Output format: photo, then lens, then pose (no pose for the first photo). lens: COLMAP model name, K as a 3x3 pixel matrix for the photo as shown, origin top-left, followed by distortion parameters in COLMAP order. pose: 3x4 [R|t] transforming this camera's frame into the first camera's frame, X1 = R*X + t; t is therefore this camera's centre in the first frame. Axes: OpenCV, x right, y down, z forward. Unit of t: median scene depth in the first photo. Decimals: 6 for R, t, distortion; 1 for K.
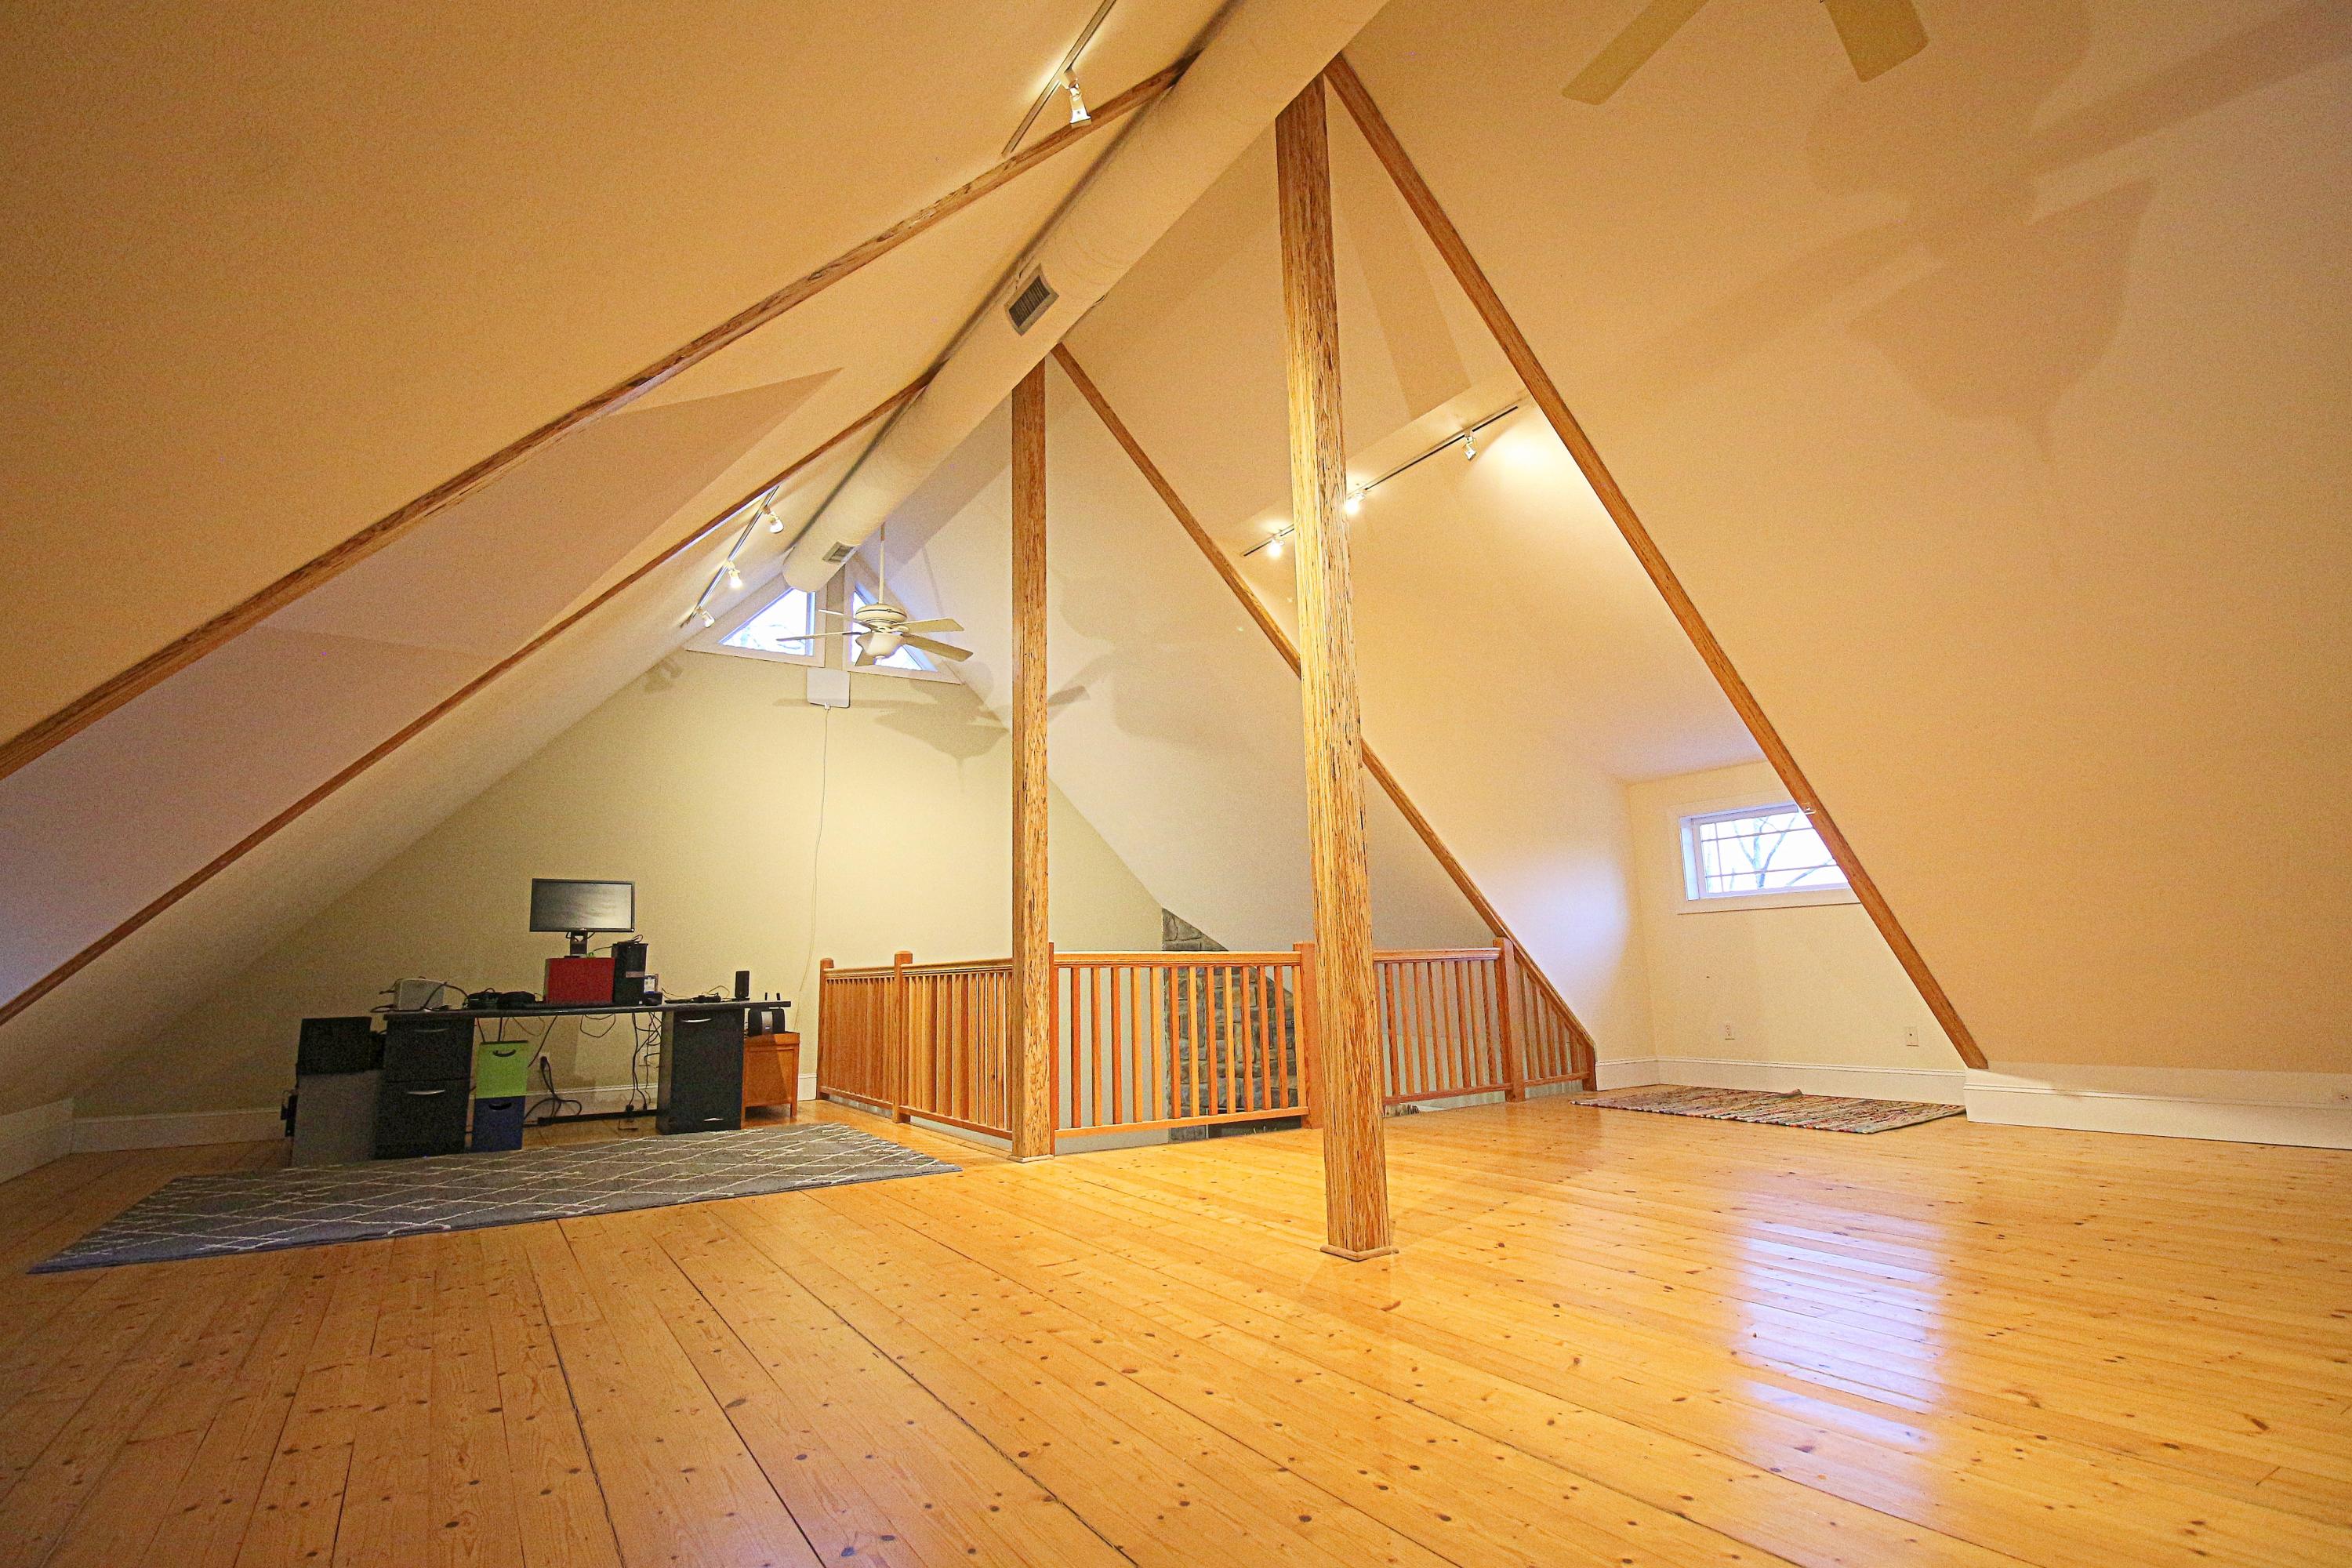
lens RADIAL K [[1095.1, 0, 1183.4], [0, 1095.1, 755.2], [0, 0, 1]] dist [0.003198, -0.014252]
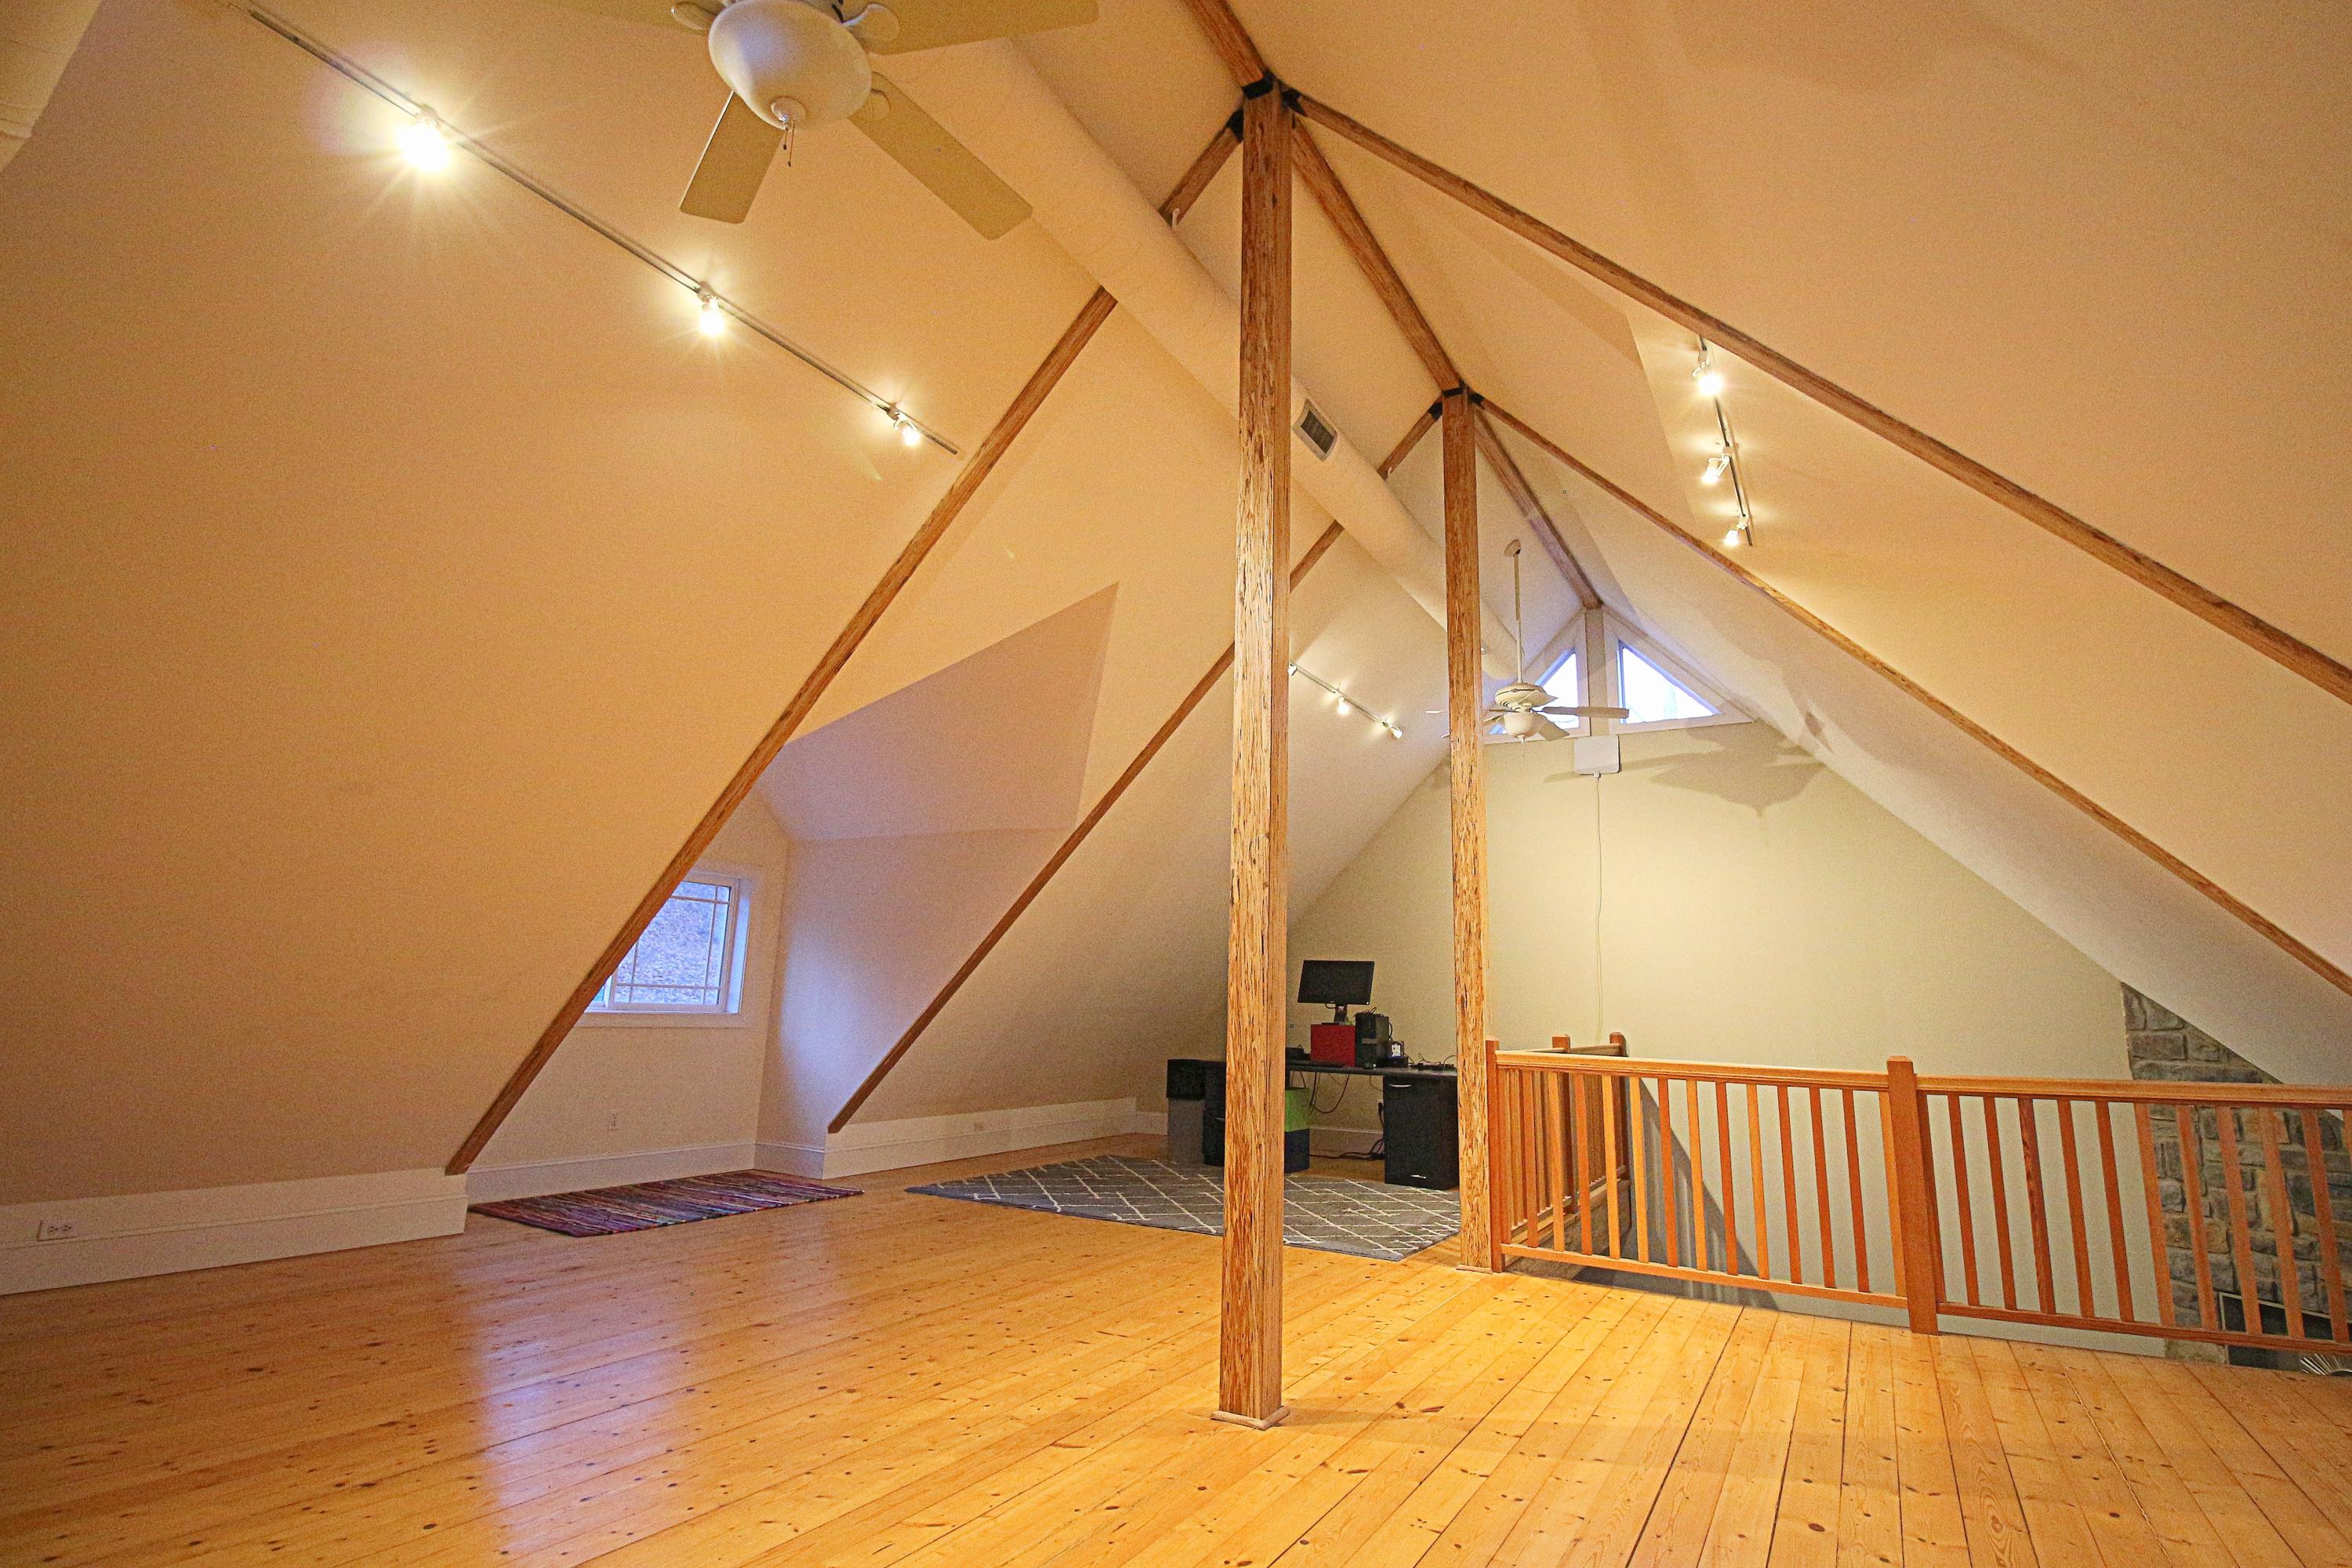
lens RADIAL K [[1098.2, 0, 1169.3], [0, 1098.2, 765.3], [0, 0, 1]] dist [0.000060, -0.012749]
pose [[0.492259, -0.149274, -0.857554, 0.872560], [0.126307, 0.987008, -0.099305, -0.007889], [0.861236, -0.059431, 0.504718, 0.434271]]
